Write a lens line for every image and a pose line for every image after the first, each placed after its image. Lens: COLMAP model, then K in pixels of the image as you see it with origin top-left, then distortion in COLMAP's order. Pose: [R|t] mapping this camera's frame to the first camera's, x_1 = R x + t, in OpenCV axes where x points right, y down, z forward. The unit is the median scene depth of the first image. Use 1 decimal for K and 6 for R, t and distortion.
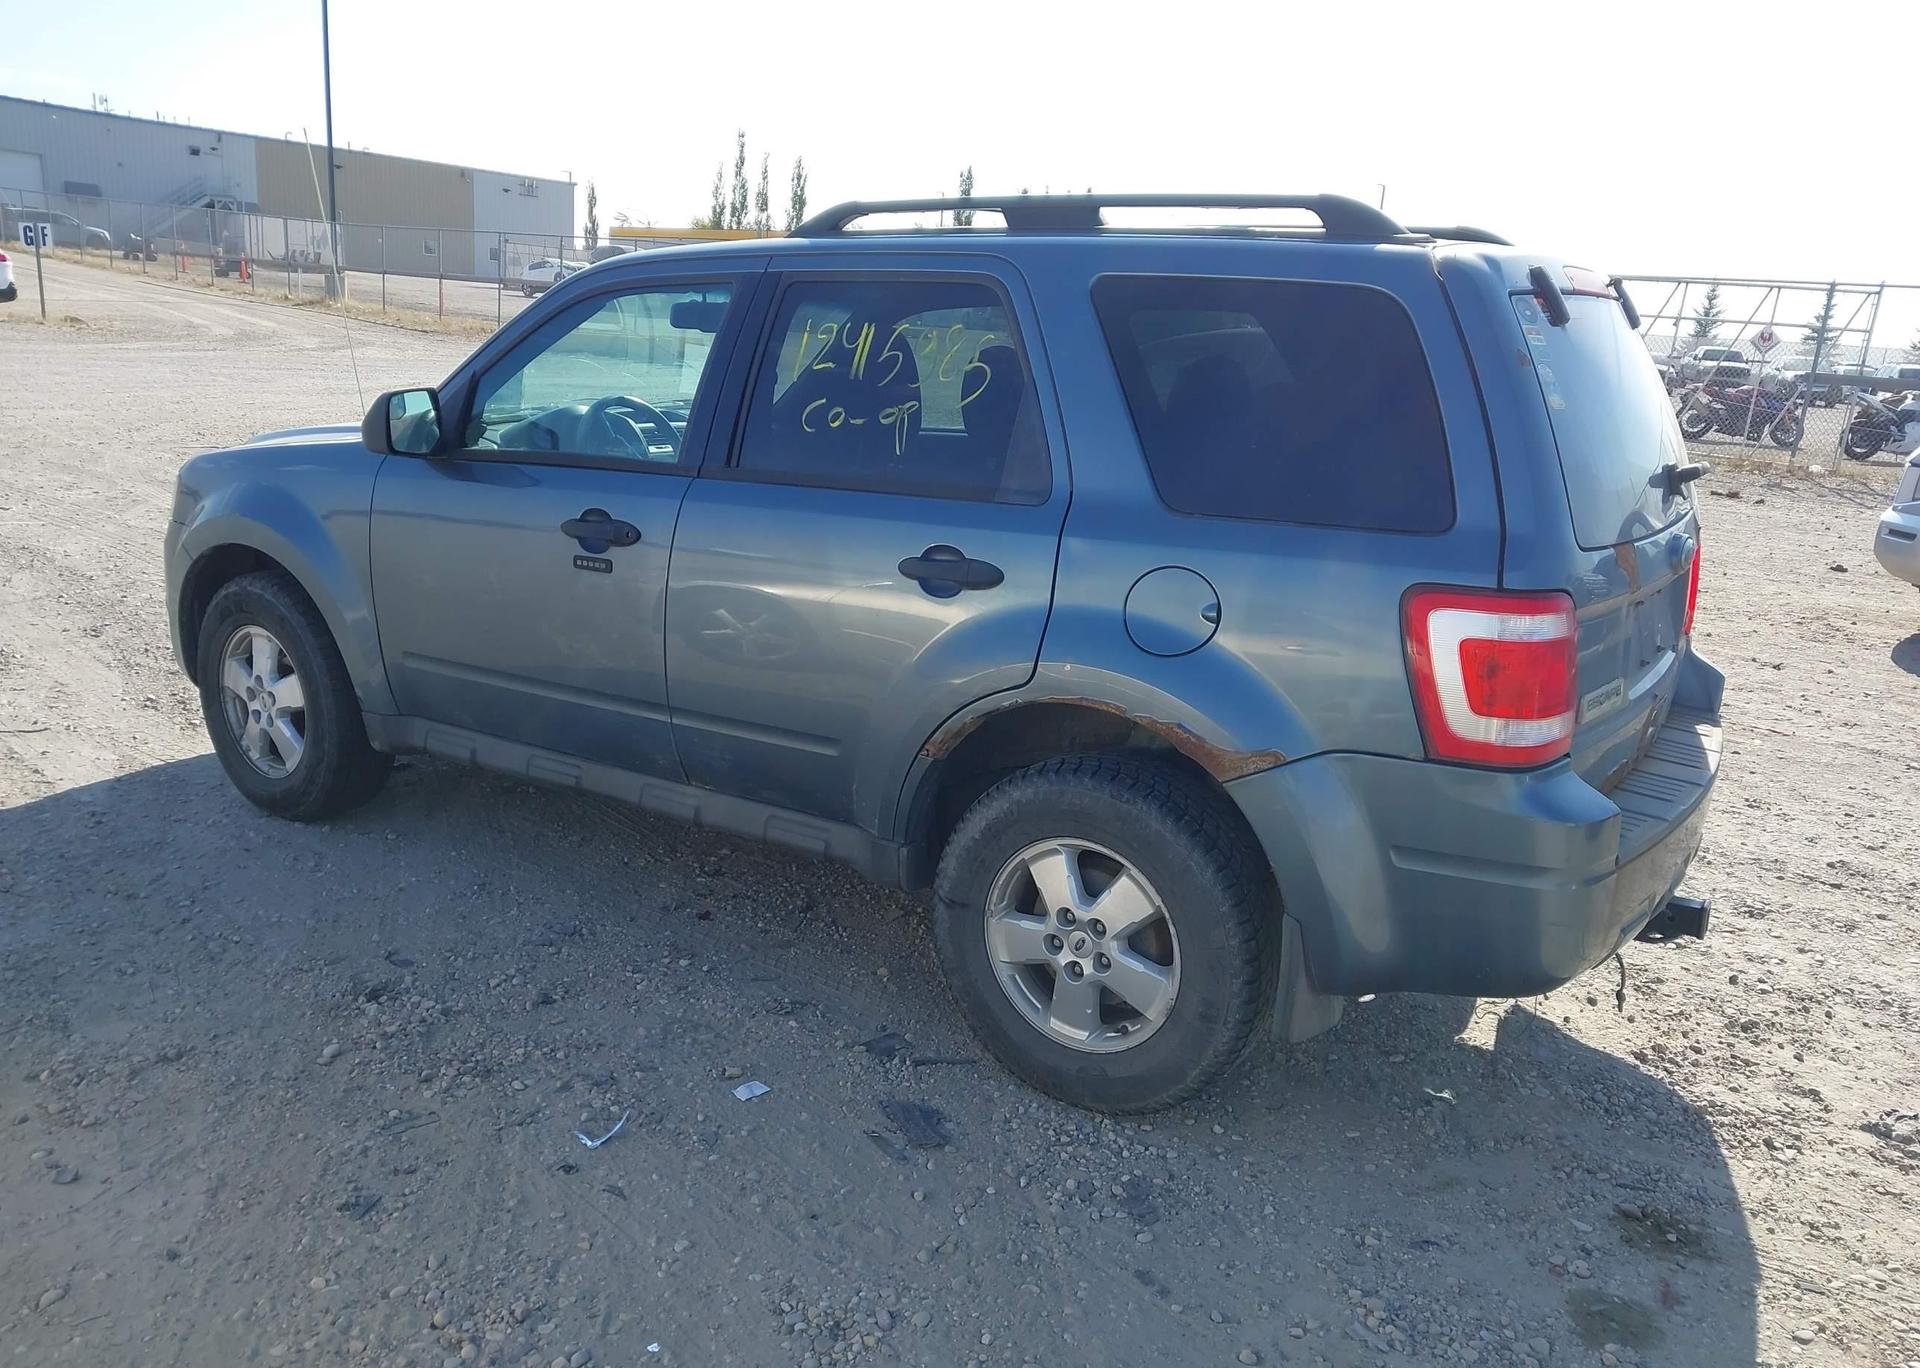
lens RADIAL K [[1542.4, 0, 969.0], [0, 1542.4, 689.3], [0, 0, 1]] dist [0.034781, -0.047650]
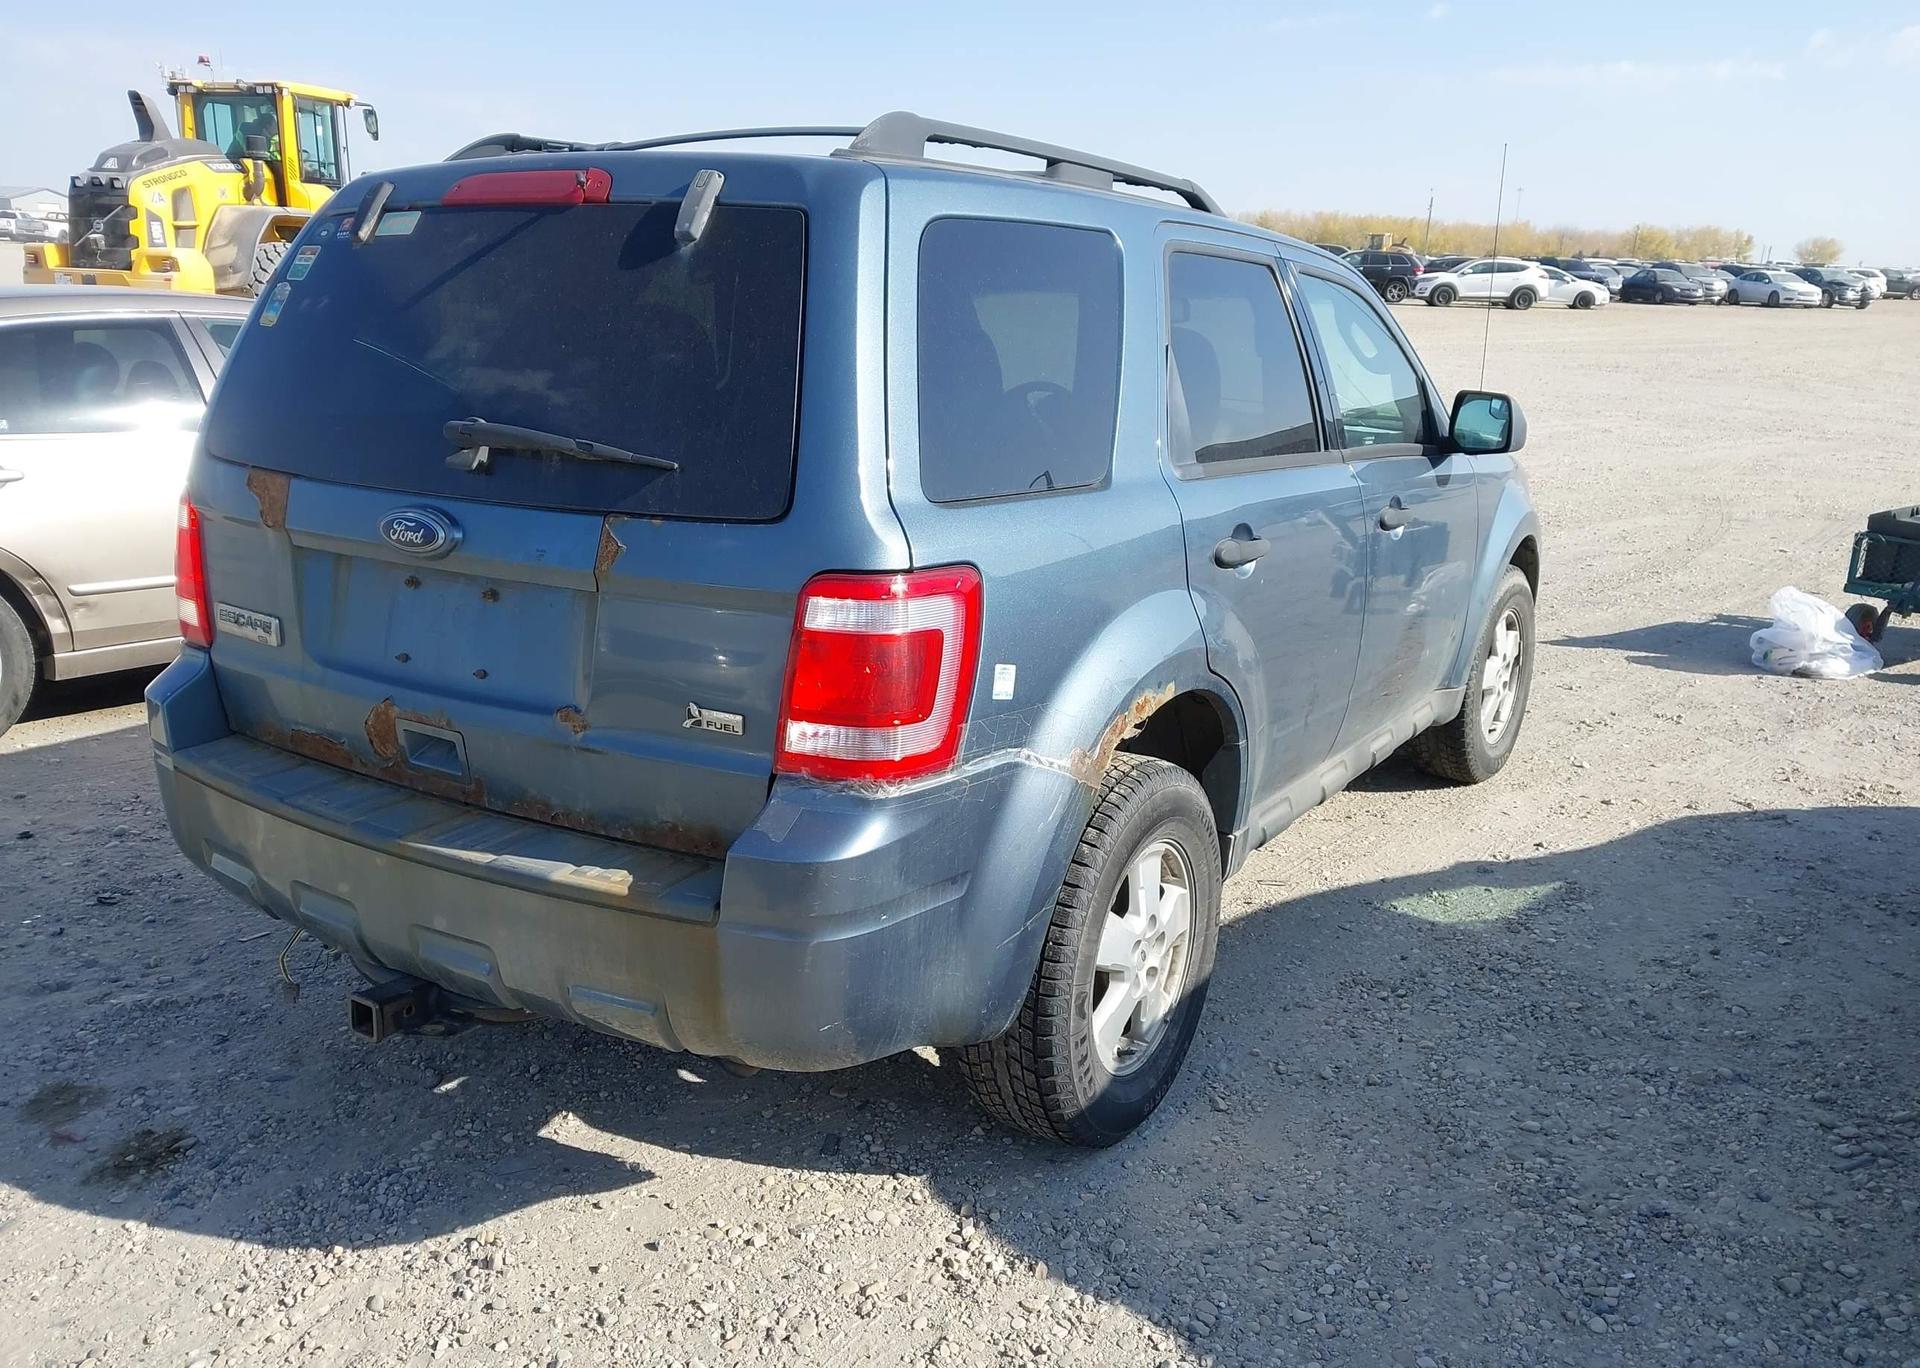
lens RADIAL K [[1542.4, 0, 972.3], [0, 1542.4, 682.5], [0, 0, 1]] dist [0.034781, -0.047650]
pose [[-0.003171, 0.193261, -0.981142, 1.163900], [-0.260418, 0.947134, 0.187404, -0.222431], [0.965491, 0.256101, 0.047325, 1.190586]]
